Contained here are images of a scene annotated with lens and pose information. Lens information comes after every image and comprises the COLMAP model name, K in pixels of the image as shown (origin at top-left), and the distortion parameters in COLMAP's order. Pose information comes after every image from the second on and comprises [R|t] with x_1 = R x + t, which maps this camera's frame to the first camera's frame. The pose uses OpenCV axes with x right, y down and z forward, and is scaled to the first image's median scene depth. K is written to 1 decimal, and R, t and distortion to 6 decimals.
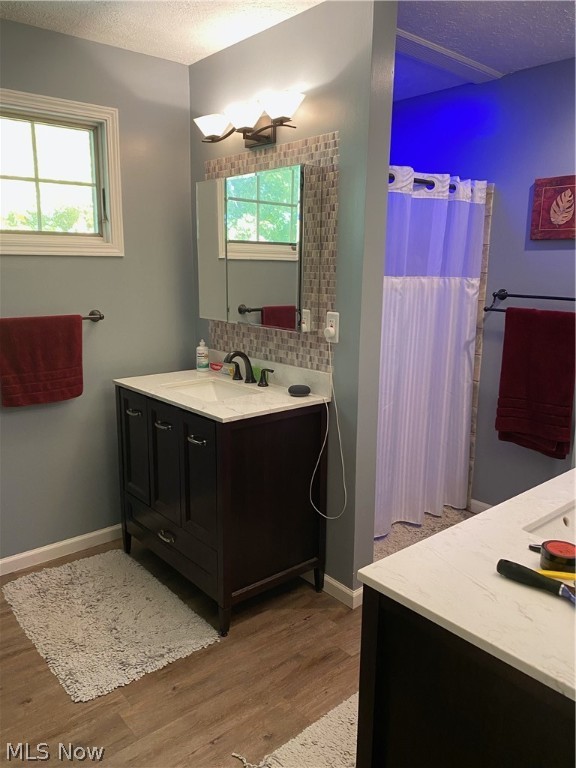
lens RADIAL K [[586.1, 0, 286.2], [0, 586.1, 384.8], [0, 0, 1]] dist [0.037143, -0.034788]
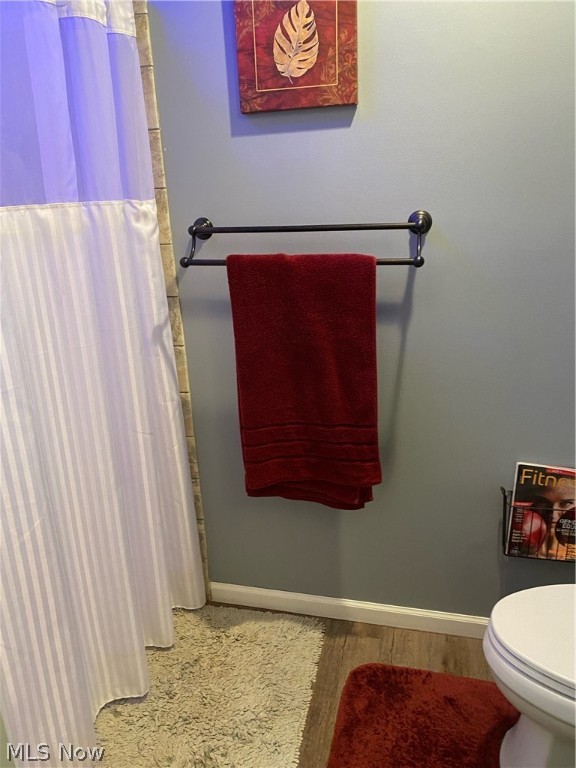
lens RADIAL K [[586.1, 0, 270.6], [0, 586.1, 385.6], [0, 0, 1]] dist [0.037143, -0.034788]
pose [[0.826153, -0.234907, 0.512143, 0.115473], [0.170862, 0.970595, 0.169565, -0.095758], [-0.536915, -0.052581, 0.841996, 0.517578]]
